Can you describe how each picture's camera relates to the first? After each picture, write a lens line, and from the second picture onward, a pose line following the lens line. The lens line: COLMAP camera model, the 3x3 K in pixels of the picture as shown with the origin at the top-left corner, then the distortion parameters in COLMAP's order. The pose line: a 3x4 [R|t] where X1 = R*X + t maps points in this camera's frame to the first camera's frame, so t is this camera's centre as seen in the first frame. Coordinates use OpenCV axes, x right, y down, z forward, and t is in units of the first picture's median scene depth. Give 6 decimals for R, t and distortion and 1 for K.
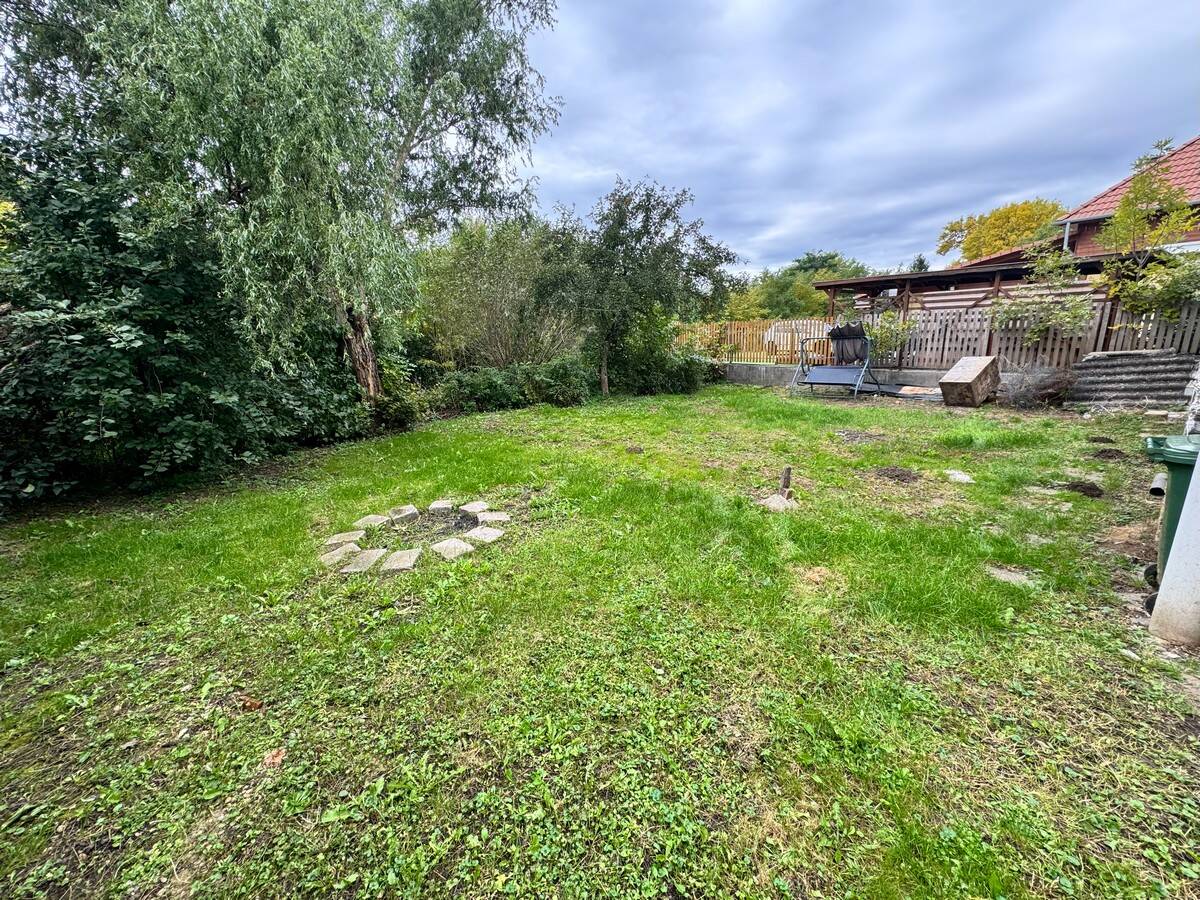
lens RADIAL K [[475.7, 0, 600.0], [0, 475.7, 450.0], [0, 0, 1]] dist [-0.002162, -0.000300]
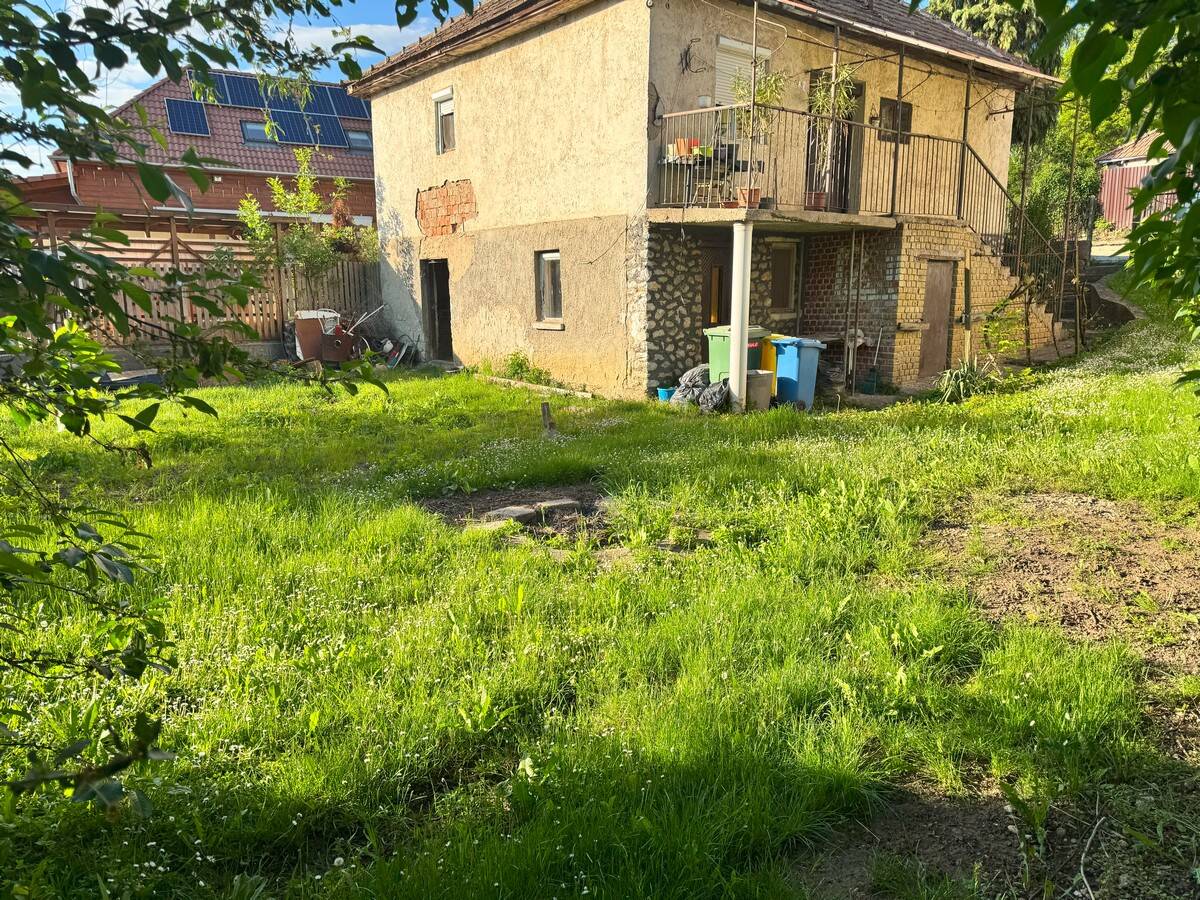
lens RADIAL K [[837.9, 0, 597.4], [0, 837.9, 455.2], [0, 0, 1]] dist [0.106805, -0.152564]
pose [[0.009628, -0.158401, 0.987328, -0.610248], [0.238093, 0.959340, 0.151589, -0.041526], [-0.971195, 0.233616, 0.046951, 0.324601]]
